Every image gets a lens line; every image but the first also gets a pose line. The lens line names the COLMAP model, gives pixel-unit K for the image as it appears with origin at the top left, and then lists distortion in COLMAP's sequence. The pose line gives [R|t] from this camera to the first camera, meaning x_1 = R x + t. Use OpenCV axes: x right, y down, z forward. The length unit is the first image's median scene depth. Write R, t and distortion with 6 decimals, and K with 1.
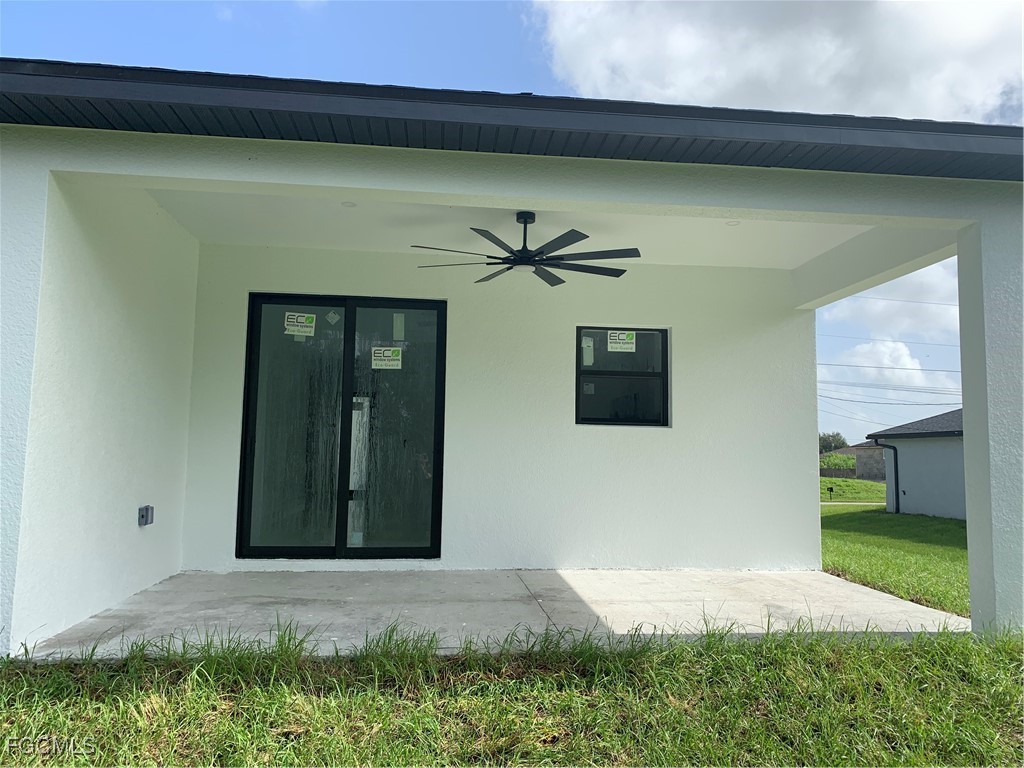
lens RADIAL K [[773.6, 0, 512.7], [0, 773.6, 379.4], [0, 0, 1]] dist [0.036565, -0.046818]
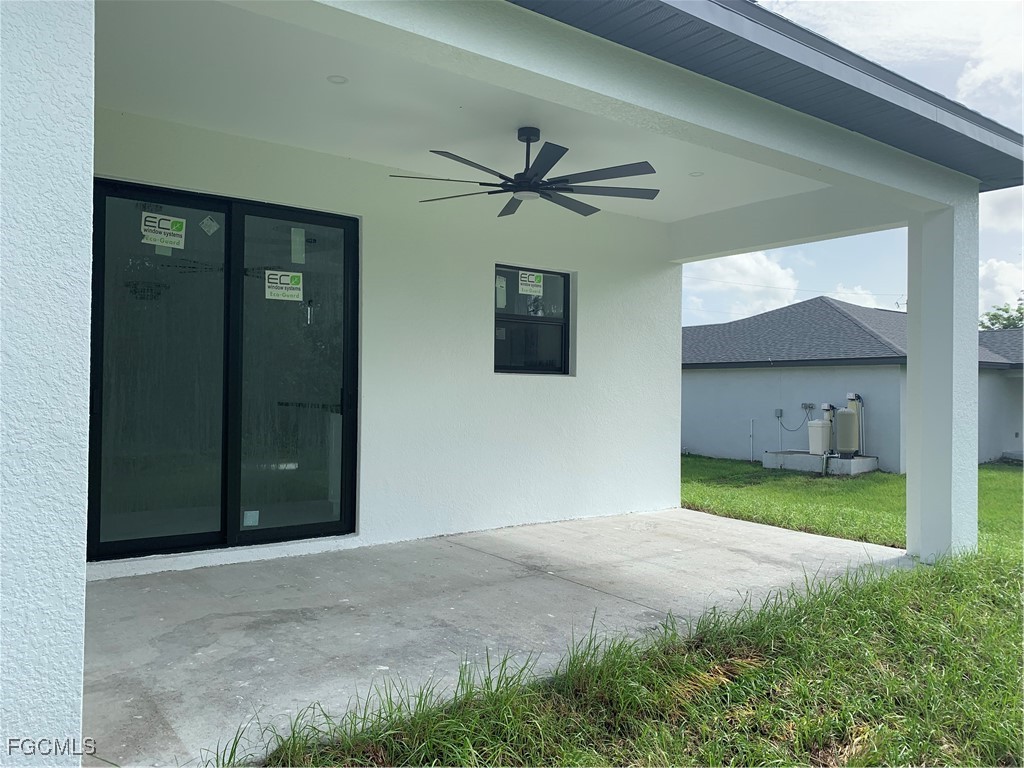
lens RADIAL K [[773.6, 0, 521.5], [0, 773.6, 383.5], [0, 0, 1]] dist [0.036565, -0.046818]
pose [[0.858909, -0.001295, 0.512127, -0.356005], [-0.048577, 0.995282, 0.083988, -0.007259], [-0.509819, -0.097015, 0.854794, 0.206047]]
